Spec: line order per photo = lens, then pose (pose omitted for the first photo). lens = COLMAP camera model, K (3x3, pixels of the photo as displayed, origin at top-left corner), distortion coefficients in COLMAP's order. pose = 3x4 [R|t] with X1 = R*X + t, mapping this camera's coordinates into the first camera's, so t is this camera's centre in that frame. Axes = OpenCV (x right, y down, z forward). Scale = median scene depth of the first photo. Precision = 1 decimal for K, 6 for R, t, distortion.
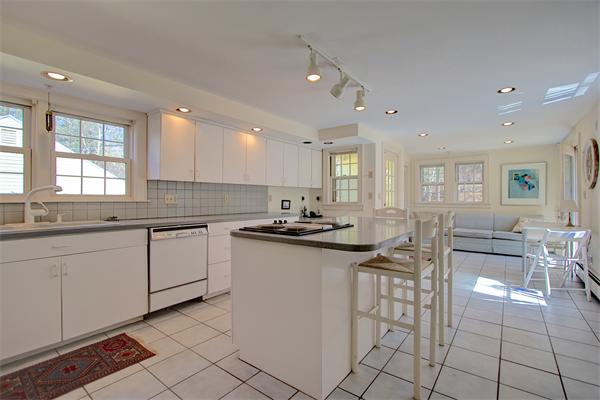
lens RADIAL K [[276.0, 0, 305.7], [0, 276.0, 200.9], [0, 0, 1]] dist [-0.004029, -0.001250]
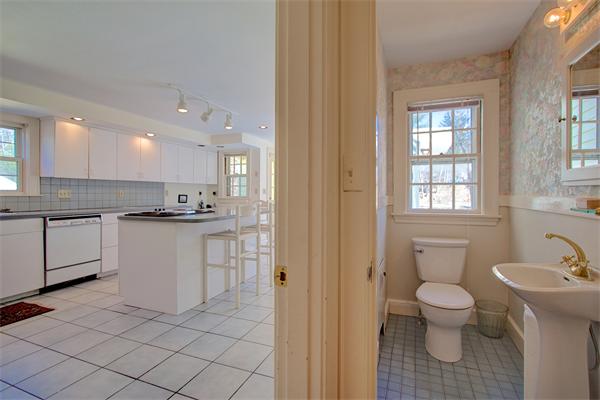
lens RADIAL K [[276.0, 0, 301.8], [0, 276.0, 195.5], [0, 0, 1]] dist [-0.004029, -0.001250]
pose [[0.963015, -0.003076, 0.269430, 0.155388], [0.003597, 0.999992, -0.001438, 0.005849], [-0.269424, 0.002354, 0.963019, -0.373080]]
